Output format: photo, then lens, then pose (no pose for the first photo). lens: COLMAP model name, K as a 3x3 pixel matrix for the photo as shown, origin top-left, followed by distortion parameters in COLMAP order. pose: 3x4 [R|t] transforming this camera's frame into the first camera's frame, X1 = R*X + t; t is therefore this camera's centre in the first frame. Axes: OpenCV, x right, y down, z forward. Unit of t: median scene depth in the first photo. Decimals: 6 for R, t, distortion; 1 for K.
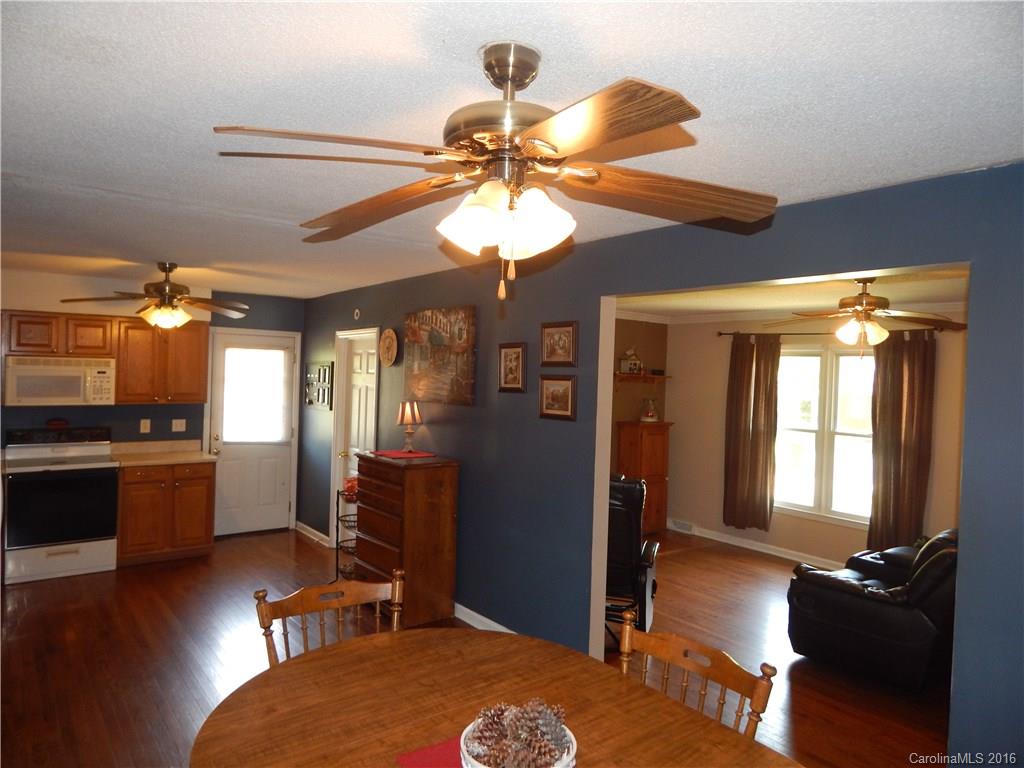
lens RADIAL K [[656.7, 0, 507.3], [0, 656.7, 369.9], [0, 0, 1]] dist [0.001804, -0.001217]
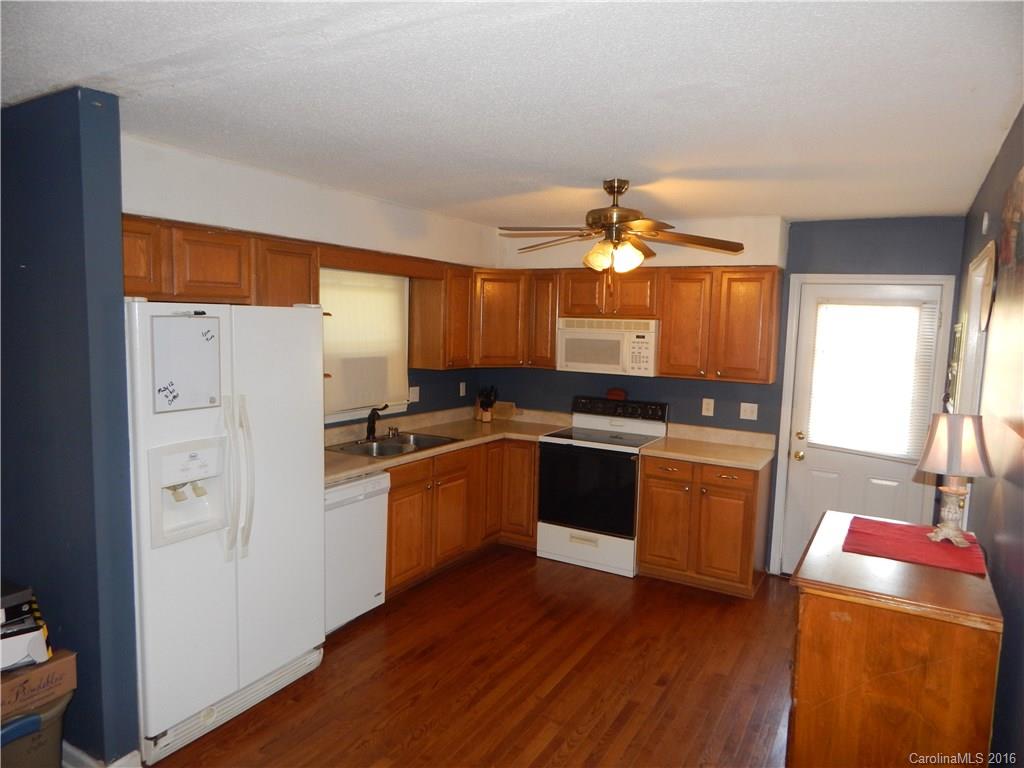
lens RADIAL K [[676.2, 0, 516.2], [0, 676.2, 370.5], [0, 0, 1]] dist [0.002589, -0.003349]
pose [[0.382179, 0.061223, -0.922058, 0.111087], [-0.020230, 0.998118, 0.057889, 0.000292], [0.923867, -0.003470, 0.382699, 0.545084]]
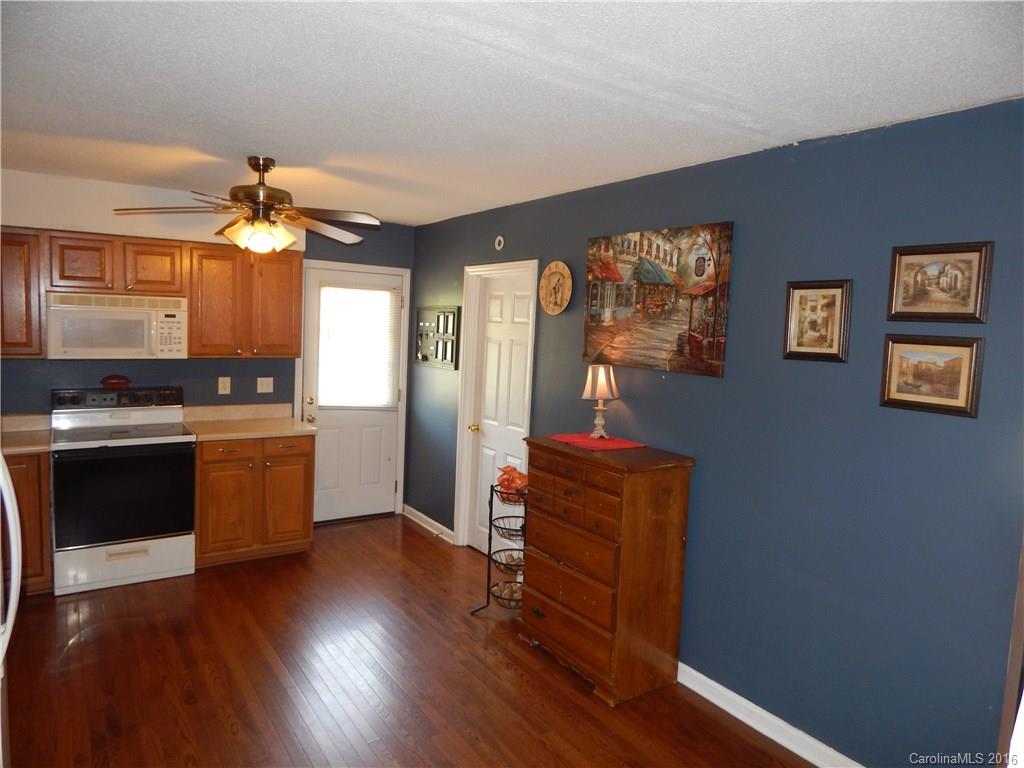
lens RADIAL K [[676.2, 0, 516.2], [0, 676.2, 370.5], [0, 0, 1]] dist [0.002589, -0.003349]
pose [[0.997518, 0.022195, -0.066818, -0.172234], [-0.016920, 0.996770, 0.078504, -0.001253], [0.068345, -0.077179, 0.994672, 0.256237]]
